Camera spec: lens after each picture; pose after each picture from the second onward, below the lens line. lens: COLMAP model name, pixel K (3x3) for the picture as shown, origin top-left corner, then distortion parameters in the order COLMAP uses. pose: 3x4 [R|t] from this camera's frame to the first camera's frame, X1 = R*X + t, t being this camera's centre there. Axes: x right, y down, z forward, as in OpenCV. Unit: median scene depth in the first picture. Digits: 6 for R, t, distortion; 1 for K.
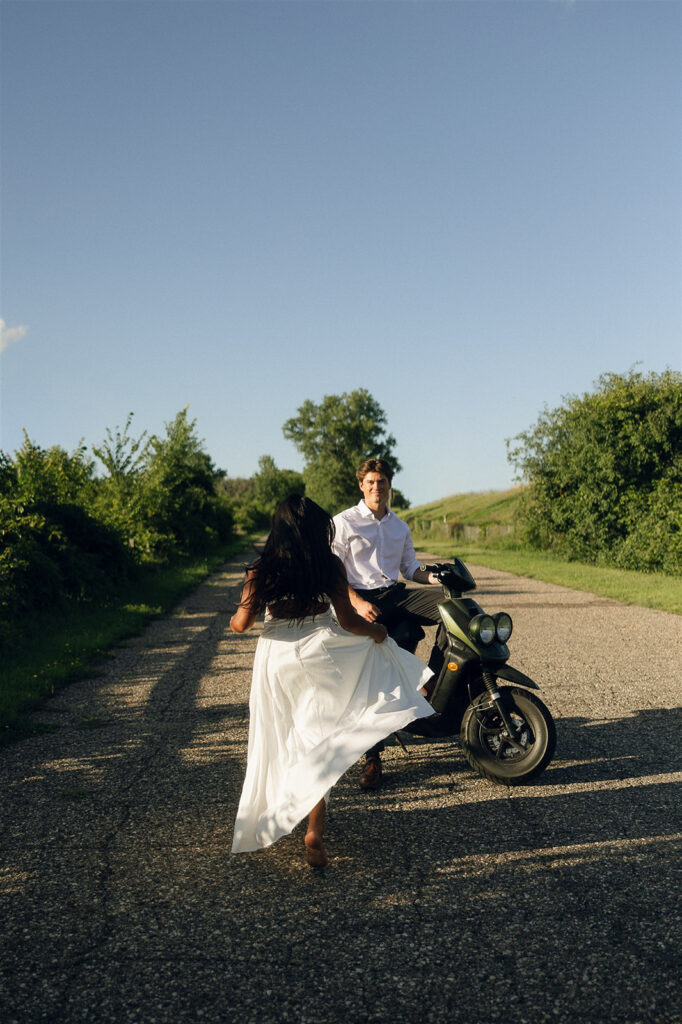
lens RADIAL K [[840.6, 0, 341.4], [0, 840.6, 453.2], [0, 0, 1]] dist [-0.005522, 0.000318]
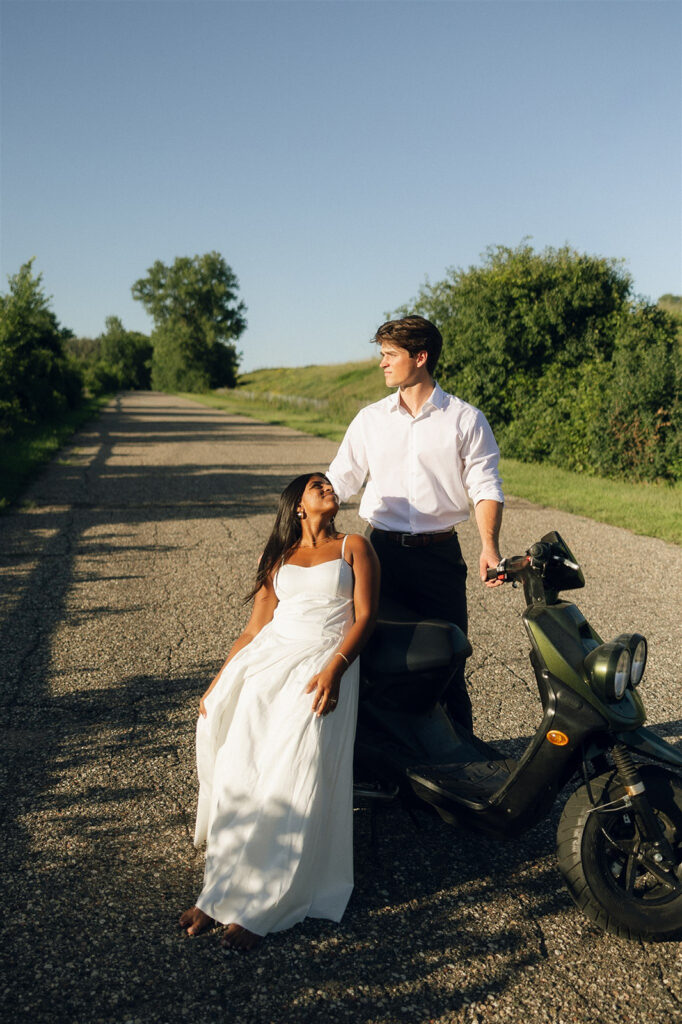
lens RADIAL K [[819.1, 0, 289.5], [0, 819.1, 463.0], [0, 0, 1]] dist [-0.041577, 0.047821]
pose [[0.991560, 0.026073, 0.127001, -0.019647], [-0.047609, 0.984360, 0.169613, -0.000549], [-0.120592, -0.174228, 0.977293, 0.093337]]
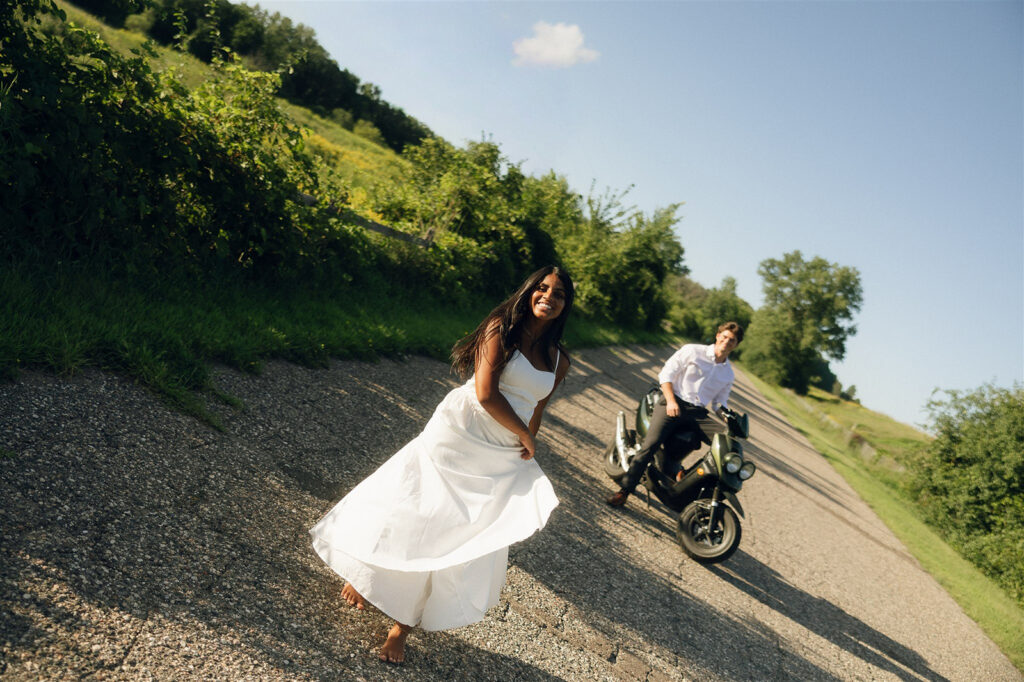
lens RADIAL K [[819.1, 0, 511.8], [0, 819.1, 297.3], [0, 0, 1]] dist [-0.041577, 0.047821]
pose [[0.804288, 0.513244, -0.299501, 0.023591], [-0.489068, 0.858004, 0.156975, -0.012319], [0.337540, 0.020223, 0.941094, -0.080144]]
